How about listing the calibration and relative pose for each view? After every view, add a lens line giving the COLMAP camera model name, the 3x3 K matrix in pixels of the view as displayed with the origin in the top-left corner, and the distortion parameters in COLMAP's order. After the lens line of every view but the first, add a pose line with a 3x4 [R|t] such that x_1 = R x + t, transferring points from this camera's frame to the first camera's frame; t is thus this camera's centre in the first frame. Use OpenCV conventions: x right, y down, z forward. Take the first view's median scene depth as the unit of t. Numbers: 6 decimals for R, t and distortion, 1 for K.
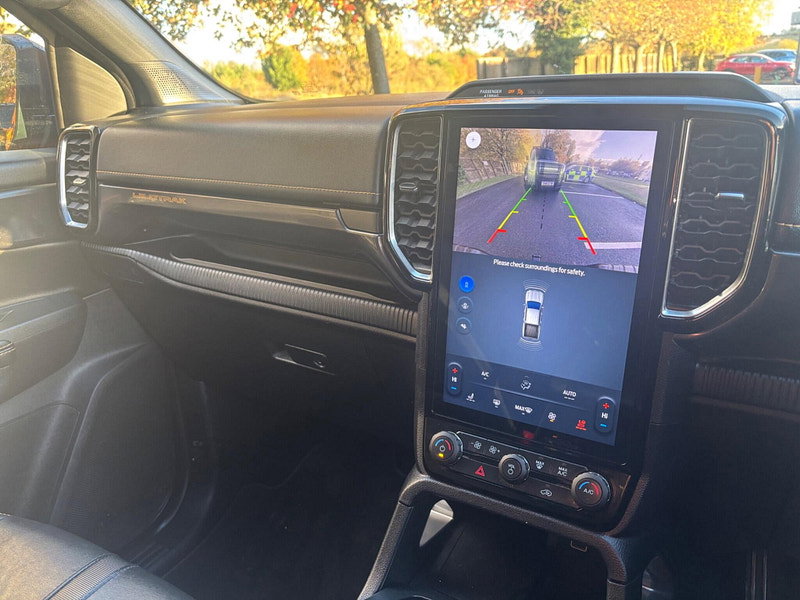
lens RADIAL K [[605.8, 0, 408.5], [0, 605.8, 301.2], [0, 0, 1]] dist [0.086083, -0.090755]
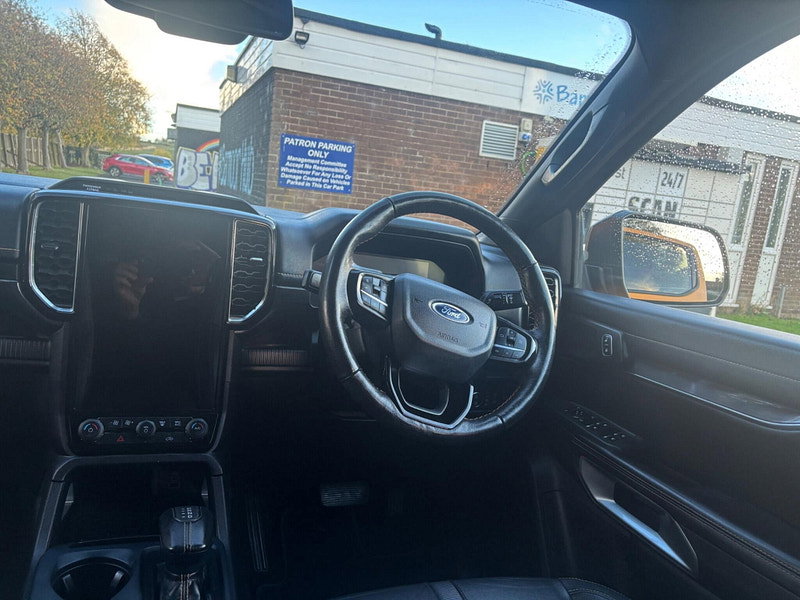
lens RADIAL K [[615.6, 0, 400.0], [0, 615.6, 300.0], [0, 0, 1]] dist [0.021461, -0.008456]
pose [[0.624078, -0.009675, 0.781302, -0.591533], [0.119914, 0.989264, -0.083532, 0.143880], [-0.772106, 0.145819, 0.618538, -0.468651]]
